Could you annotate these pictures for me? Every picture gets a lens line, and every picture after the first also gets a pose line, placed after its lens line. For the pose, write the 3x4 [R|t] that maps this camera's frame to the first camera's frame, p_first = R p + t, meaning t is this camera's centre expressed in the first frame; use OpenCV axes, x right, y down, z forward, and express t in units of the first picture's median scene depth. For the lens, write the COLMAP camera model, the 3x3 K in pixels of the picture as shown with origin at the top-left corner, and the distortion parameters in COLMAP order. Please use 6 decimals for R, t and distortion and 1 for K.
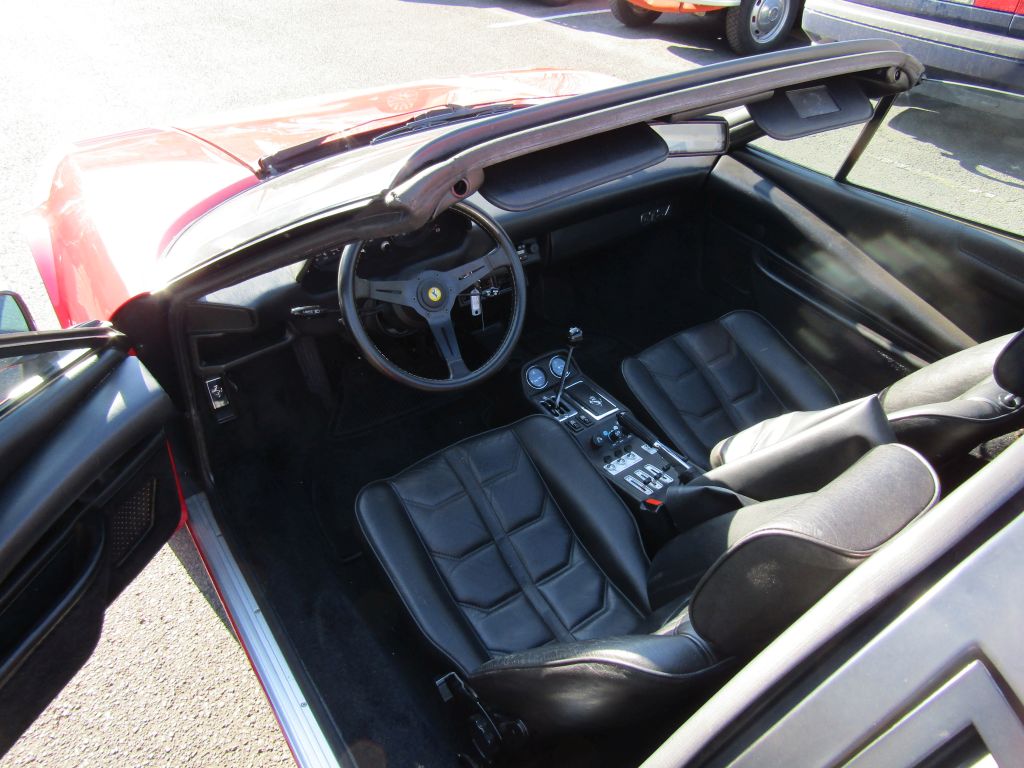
lens RADIAL K [[721.5, 0, 508.3], [0, 721.5, 382.3], [0, 0, 1]] dist [-0.008452, -0.007647]
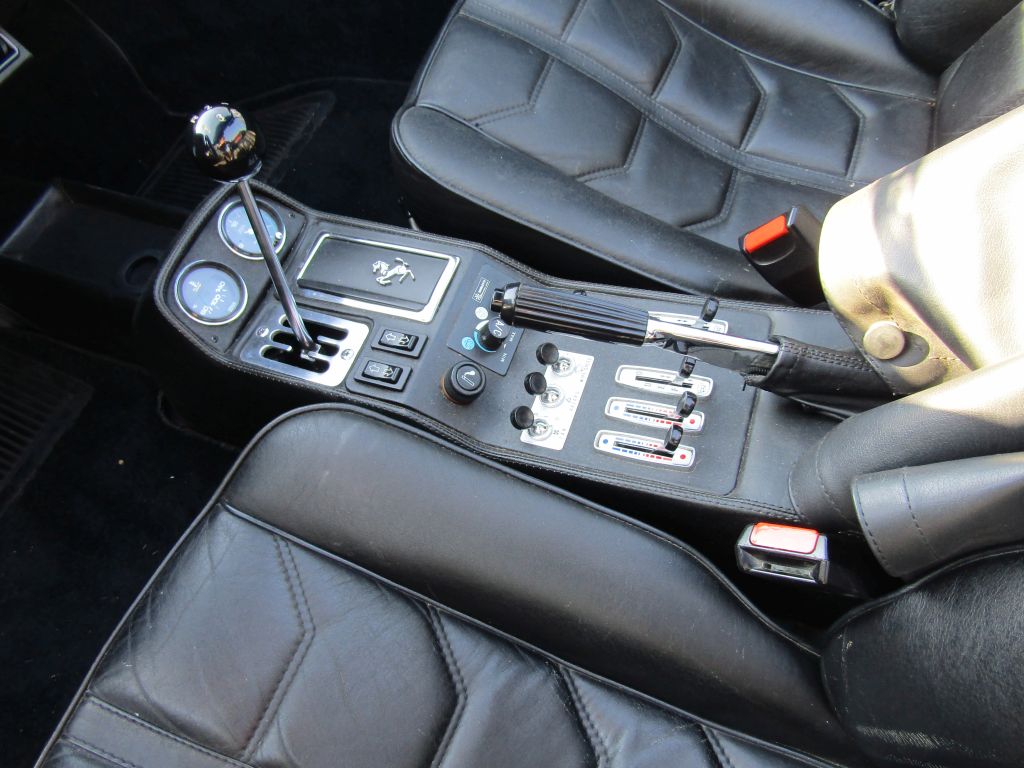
lens RADIAL K [[721.5, 0, 517.7], [0, 721.5, 384.1], [0, 0, 1]] dist [-0.008452, -0.007647]
pose [[0.814999, -0.551213, 0.178717, 0.081479], [0.452860, 0.798304, 0.397024, -0.047264], [-0.361516, -0.242640, 0.900240, 0.680407]]
